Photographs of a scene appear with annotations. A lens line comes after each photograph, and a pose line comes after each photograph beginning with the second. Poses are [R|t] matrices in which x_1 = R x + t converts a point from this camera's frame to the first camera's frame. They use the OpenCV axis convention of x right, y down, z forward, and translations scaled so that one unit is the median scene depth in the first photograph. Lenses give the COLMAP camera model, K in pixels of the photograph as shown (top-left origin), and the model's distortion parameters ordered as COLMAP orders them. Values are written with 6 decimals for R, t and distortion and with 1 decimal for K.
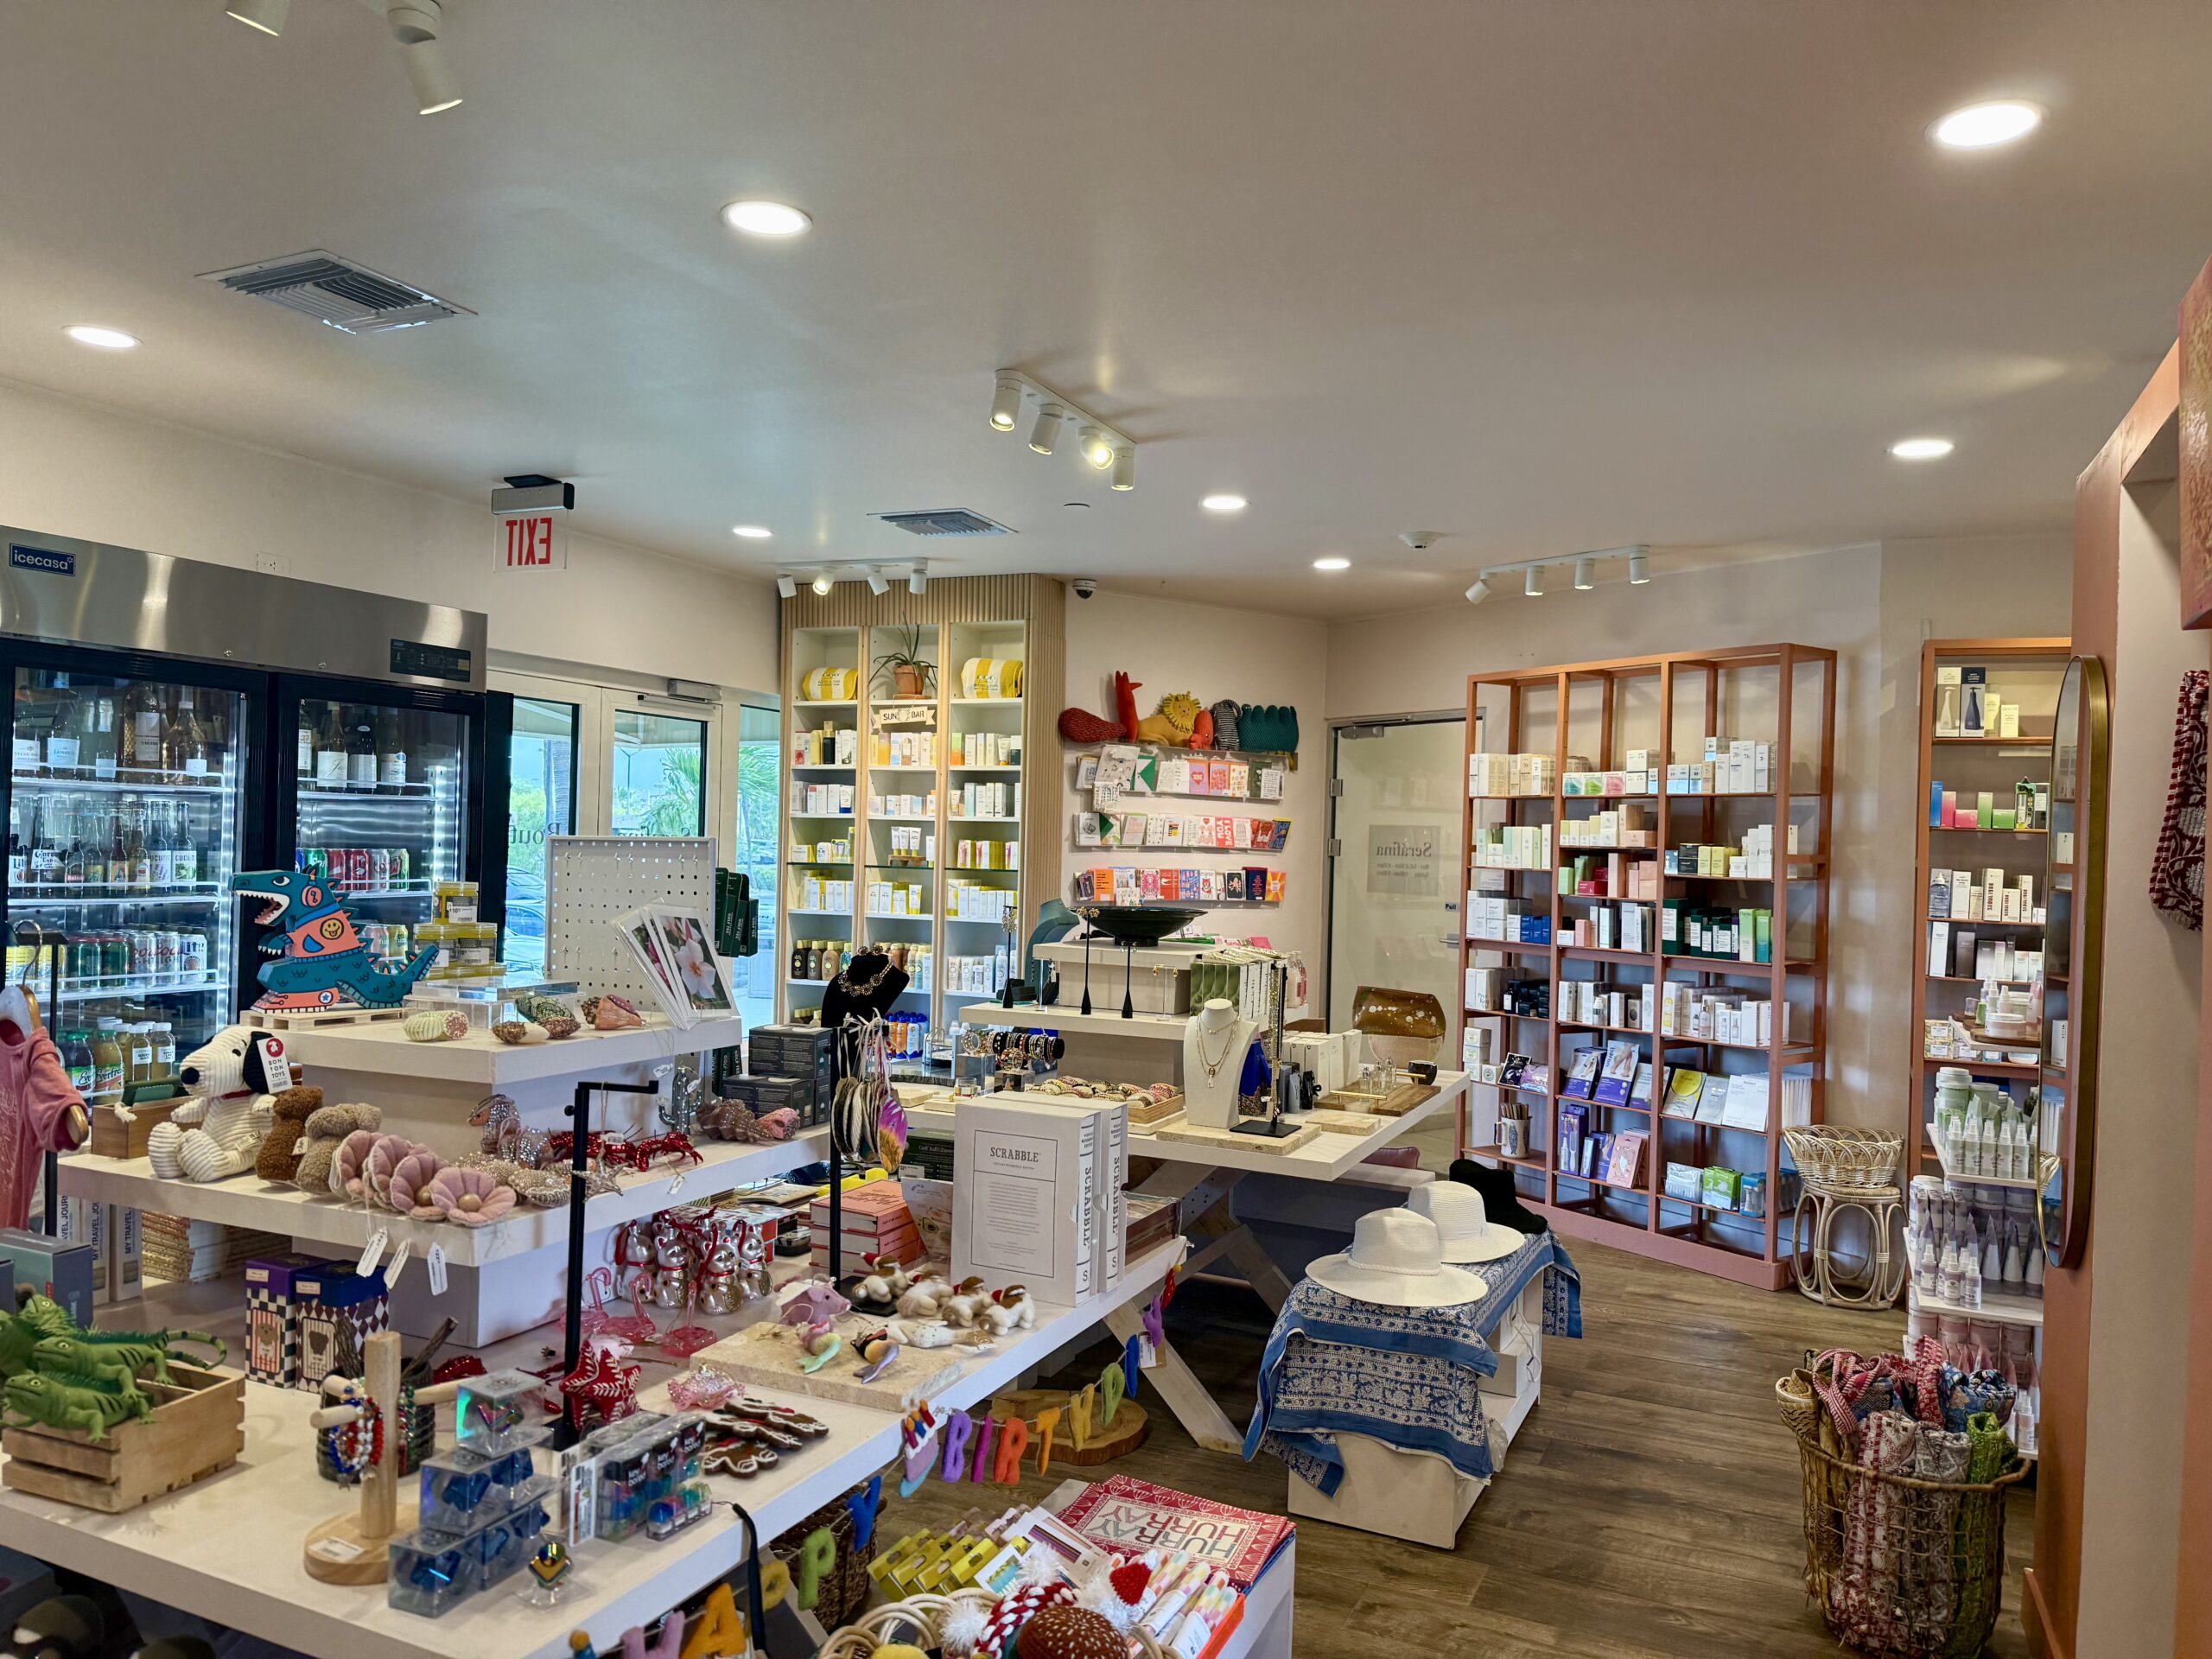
lens RADIAL K [[1525.4, 0, 1099.3], [0, 1525.4, 839.5], [0, 0, 1]] dist [0.012561, 0.001864]
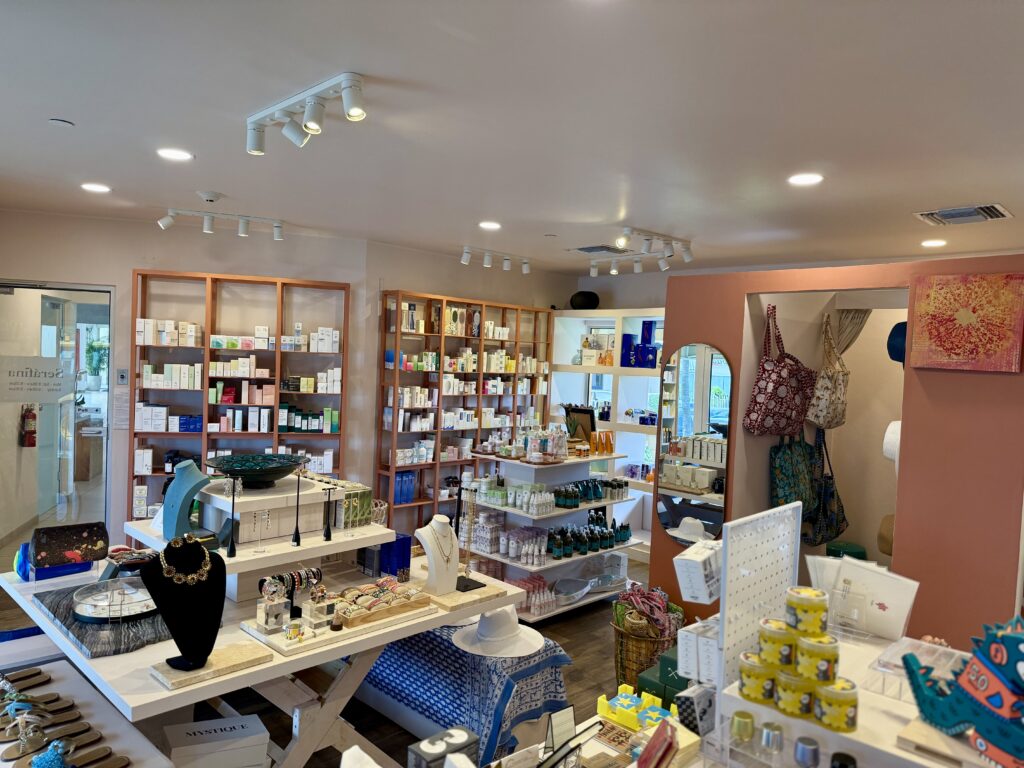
lens RADIAL K [[706.2, 0, 510.2], [0, 706.2, 381.2], [0, 0, 1]] dist [0.012561, 0.001864]
pose [[0.320630, -0.050054, 0.945881, -0.375719], [-0.037499, 0.997149, 0.065478, -0.058950], [-0.946462, -0.056464, 0.317839, 0.422270]]
